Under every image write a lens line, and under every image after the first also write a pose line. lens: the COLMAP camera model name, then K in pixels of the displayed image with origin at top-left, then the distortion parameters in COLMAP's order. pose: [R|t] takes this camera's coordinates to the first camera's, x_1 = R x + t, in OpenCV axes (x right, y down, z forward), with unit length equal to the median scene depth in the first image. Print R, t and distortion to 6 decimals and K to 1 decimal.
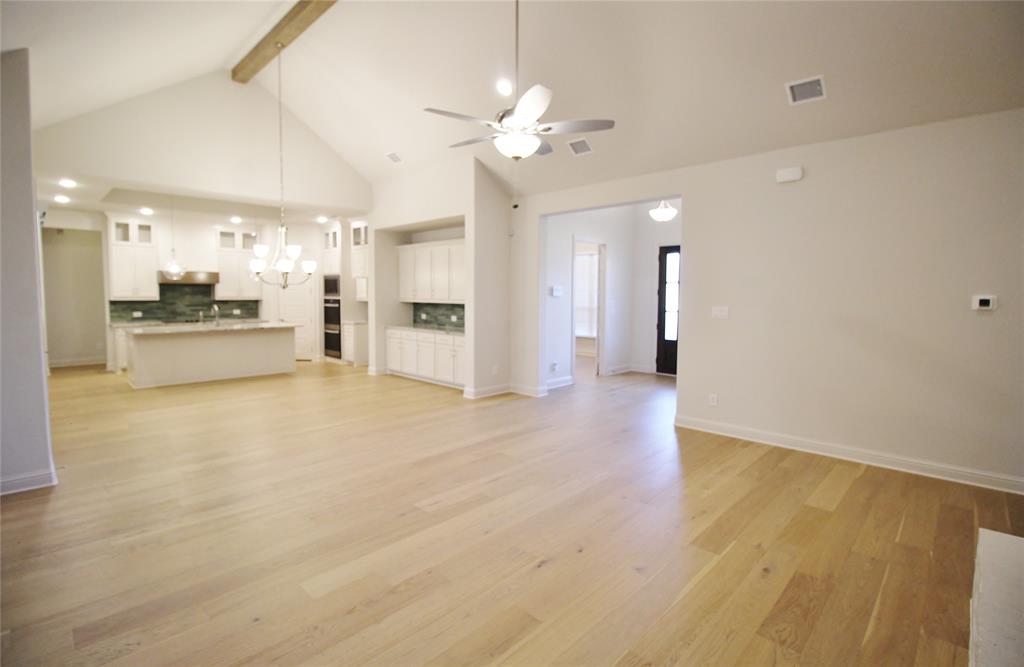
lens RADIAL K [[479.2, 0, 511.6], [0, 479.2, 322.9], [0, 0, 1]] dist [-0.002367, -0.000243]
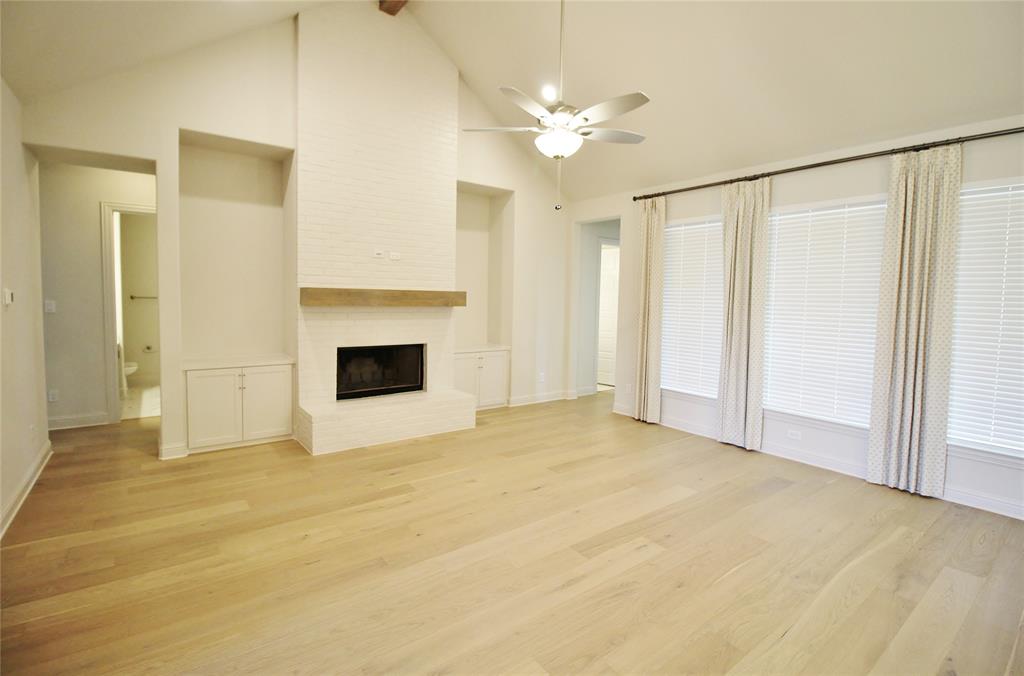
lens RADIAL K [[476.9, 0, 513.7], [0, 476.9, 323.7], [0, 0, 1]] dist [-0.002270, -0.000163]
pose [[-0.988646, -0.032876, 0.146625, -0.046365], [-0.014887, 0.992402, 0.122136, -0.117431], [-0.149527, 0.118566, -0.981623, 1.783534]]
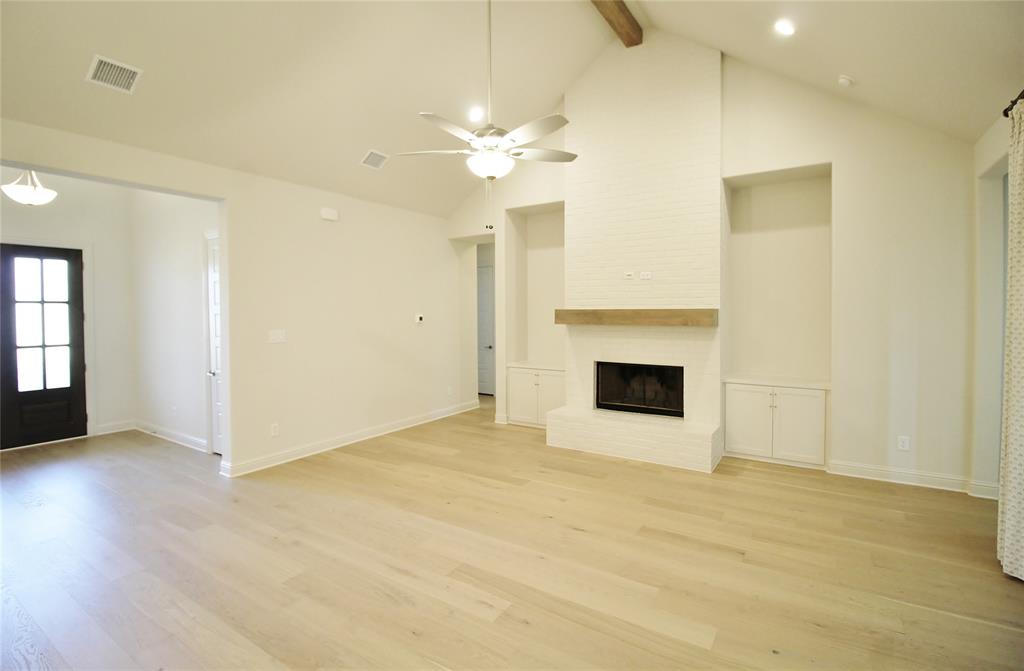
lens RADIAL K [[479.0, 0, 511.9], [0, 479.0, 323.0], [0, 0, 1]] dist [-0.005072, -0.001546]
pose [[-0.193994, -0.028819, 0.980579, -0.860940], [0.066703, 0.996868, 0.042494, -0.082573], [-0.978732, 0.073651, -0.191464, 1.047132]]
